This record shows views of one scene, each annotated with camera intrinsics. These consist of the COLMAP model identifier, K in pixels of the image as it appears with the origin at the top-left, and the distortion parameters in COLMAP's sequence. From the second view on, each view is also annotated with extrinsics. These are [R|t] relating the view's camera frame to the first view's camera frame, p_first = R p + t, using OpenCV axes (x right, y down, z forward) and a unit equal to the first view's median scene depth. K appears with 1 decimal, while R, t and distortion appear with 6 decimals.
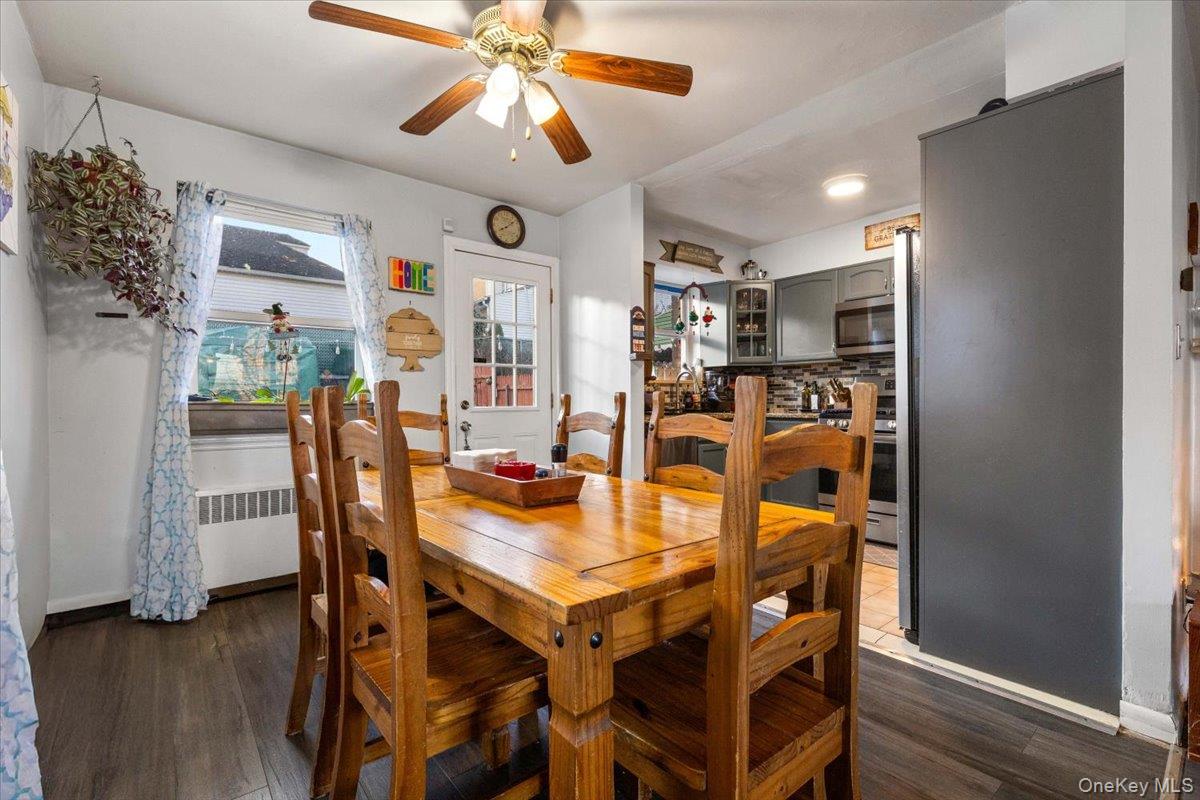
lens RADIAL K [[537.4, 0, 609.9], [0, 537.4, 402.6], [0, 0, 1]] dist [0.002225, -0.000070]
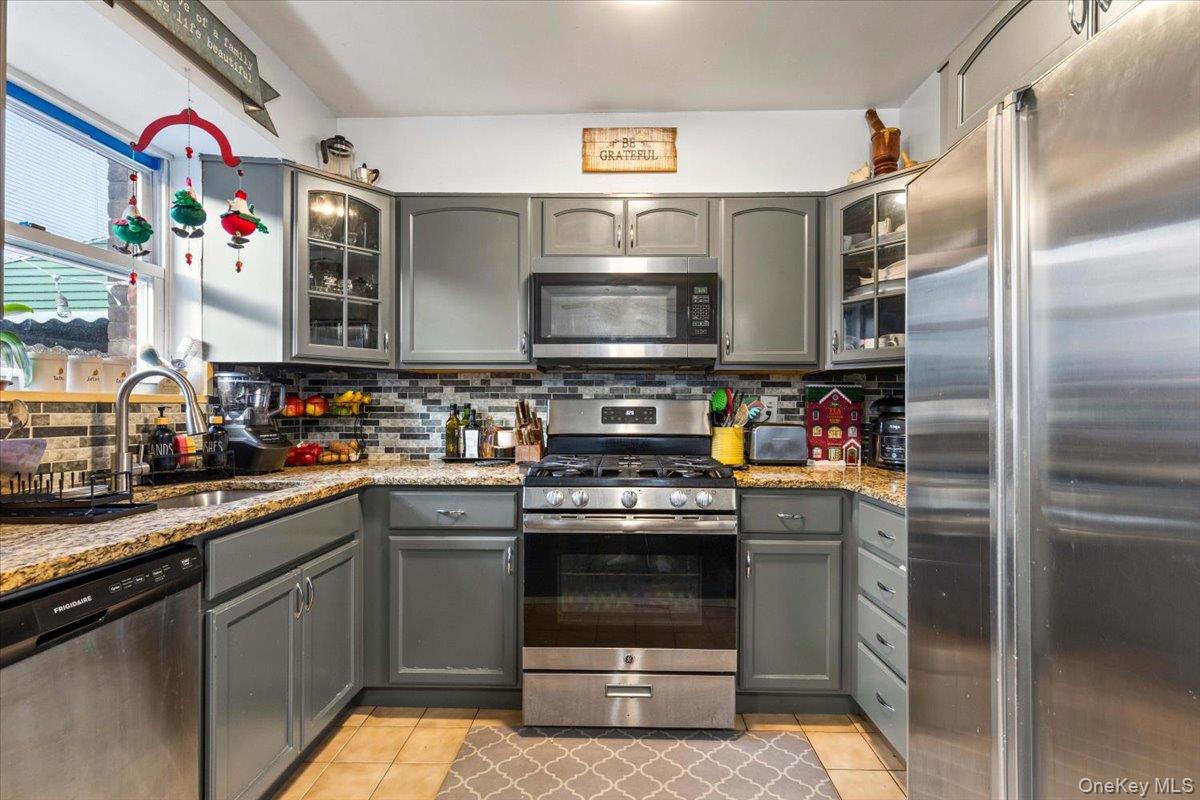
lens RADIAL K [[539.8, 0, 618.2], [0, 539.8, 409.4], [0, 0, 1]] dist [0.002246, 0.000200]
pose [[0.652072, 0.010400, 0.758085, 0.070037], [-0.003041, 0.999934, -0.011102, -0.028609], [-0.758151, 0.004933, 0.652061, 0.531537]]
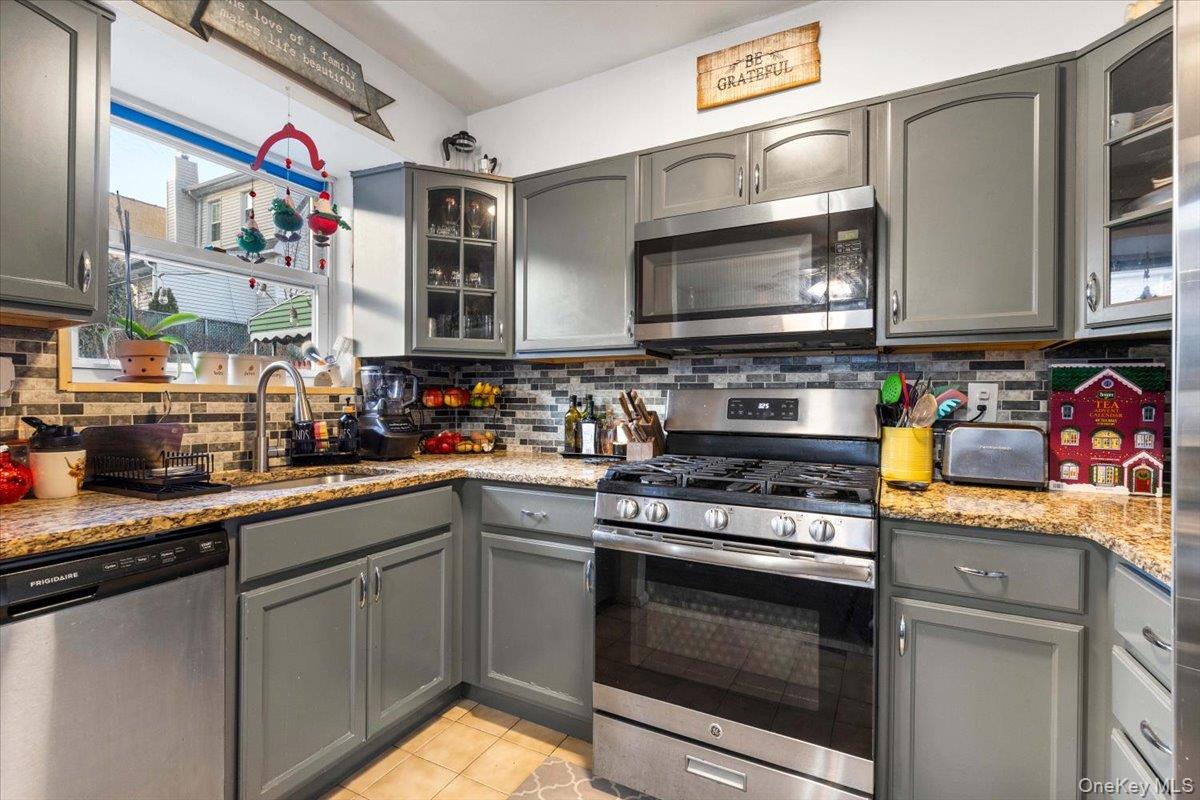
lens RADIAL K [[537.4, 0, 609.9], [0, 537.4, 402.6], [0, 0, 1]] dist [0.002225, -0.000070]
pose [[0.920784, 0.013858, 0.389827, 0.203520], [-0.012069, 0.999902, -0.007037, -0.029362], [-0.389887, 0.001775, 0.920861, 0.532131]]
